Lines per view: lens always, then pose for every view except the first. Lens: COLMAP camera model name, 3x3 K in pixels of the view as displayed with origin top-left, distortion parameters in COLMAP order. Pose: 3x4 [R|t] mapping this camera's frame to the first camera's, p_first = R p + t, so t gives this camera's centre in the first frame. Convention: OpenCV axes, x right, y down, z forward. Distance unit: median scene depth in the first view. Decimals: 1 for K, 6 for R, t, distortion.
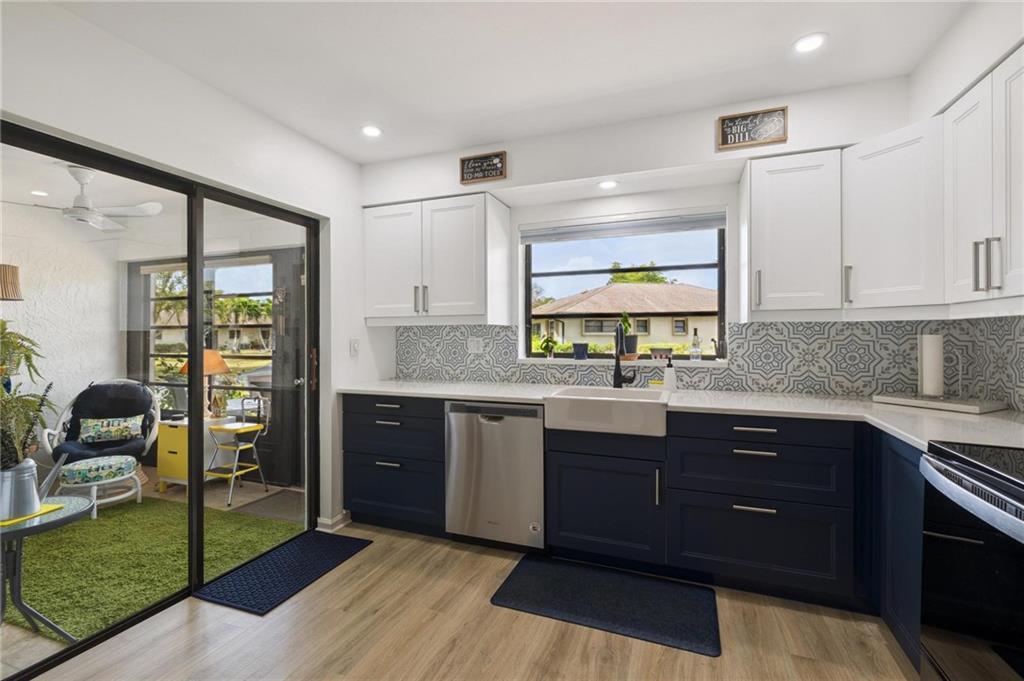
lens RADIAL K [[441.3, 0, 518.6], [0, 441.3, 336.7], [0, 0, 1]] dist [0.001541, 0.000015]
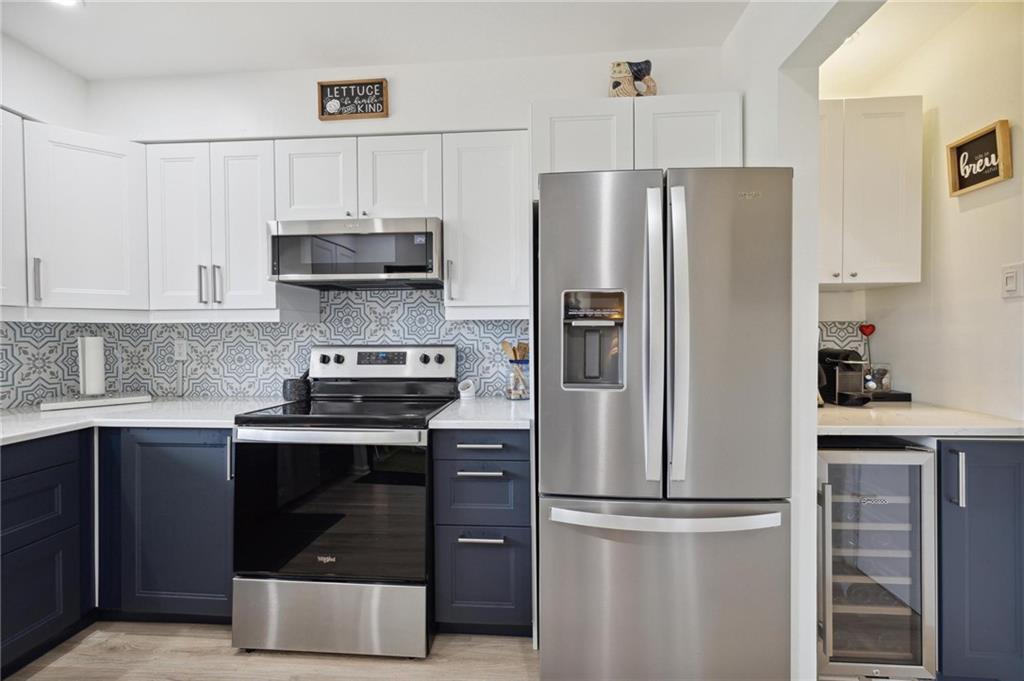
lens RADIAL K [[441.3, 0, 518.6], [0, 441.3, 336.7], [0, 0, 1]] dist [0.001541, 0.000015]
pose [[-0.285548, -0.002753, 0.958360, -0.300370], [0.012779, 0.999896, 0.006680, 0.001195], [-0.958279, 0.014155, -0.285483, 0.280487]]
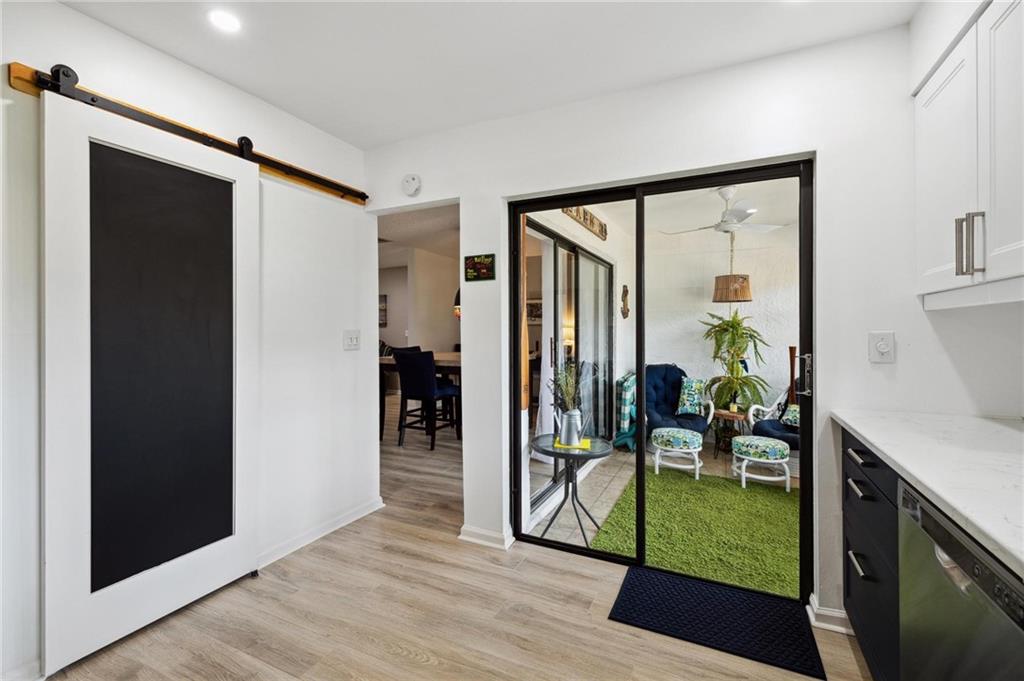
lens RADIAL K [[441.3, 0, 518.6], [0, 441.3, 336.7], [0, 0, 1]] dist [0.001541, 0.000015]
pose [[-0.090699, 0.018438, -0.995708, 0.292850], [-0.001042, 0.999826, 0.018609, -0.001850], [0.995878, 0.002725, -0.090664, 0.665978]]
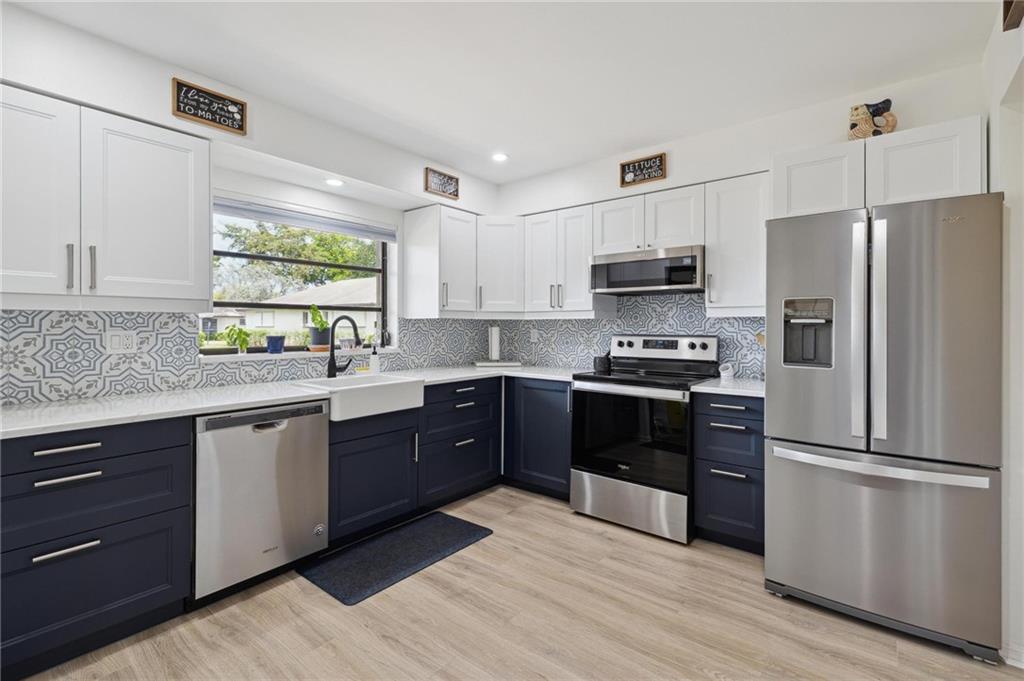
lens RADIAL K [[452.5, 0, 510.7], [0, 452.5, 326.6], [0, 0, 1]] dist [0.007847, -0.000030]
pose [[0.330441, 0.002775, 0.943823, -0.694994], [0.003003, 0.999988, -0.003991, 0.001043], [-0.943822, 0.004153, 0.330428, 0.267023]]
